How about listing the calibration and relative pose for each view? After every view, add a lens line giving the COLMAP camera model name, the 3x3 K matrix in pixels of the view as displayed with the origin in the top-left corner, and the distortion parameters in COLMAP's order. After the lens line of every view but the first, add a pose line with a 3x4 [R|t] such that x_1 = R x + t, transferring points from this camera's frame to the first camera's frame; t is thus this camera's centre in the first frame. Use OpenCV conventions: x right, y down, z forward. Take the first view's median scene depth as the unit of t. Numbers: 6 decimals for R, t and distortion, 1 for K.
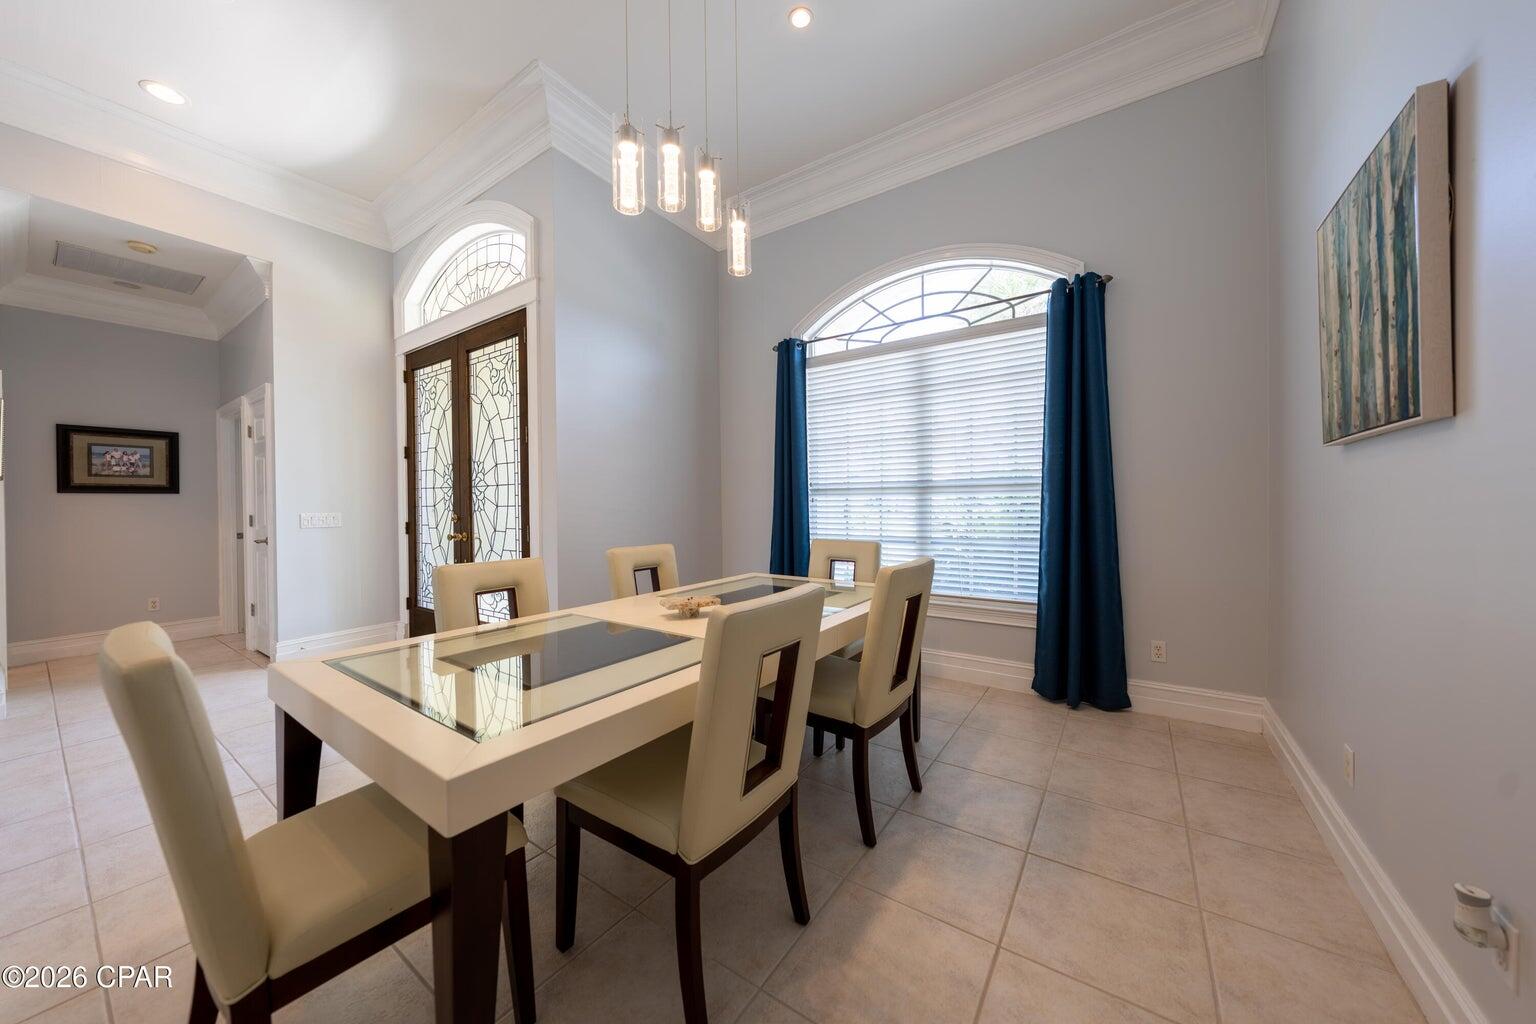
lens RADIAL K [[526.1, 0, 764.9], [0, 526.1, 505.7], [0, 0, 1]] dist [-0.000763, -0.000042]
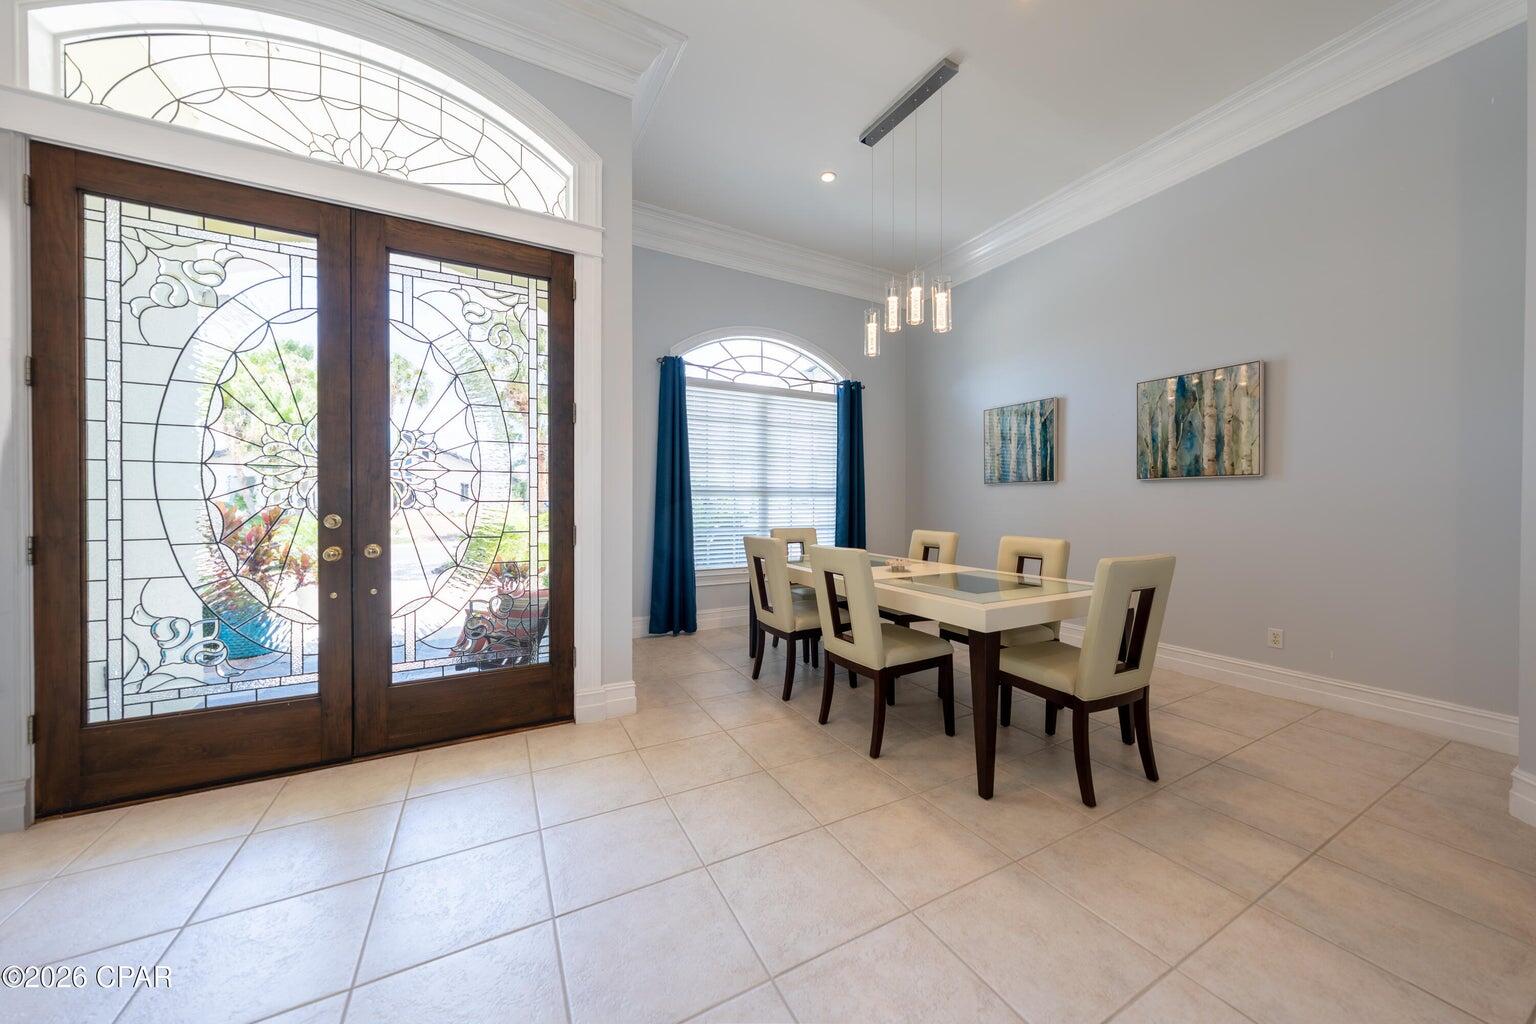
lens RADIAL K [[526.1, 0, 765.9], [0, 526.1, 507.2], [0, 0, 1]] dist [-0.000763, -0.000042]
pose [[0.455049, 0.004226, 0.890456, -0.985982], [-0.001838, 0.999991, -0.003806, 0.012837], [-0.890465, 0.000095, 0.455052, 0.349197]]
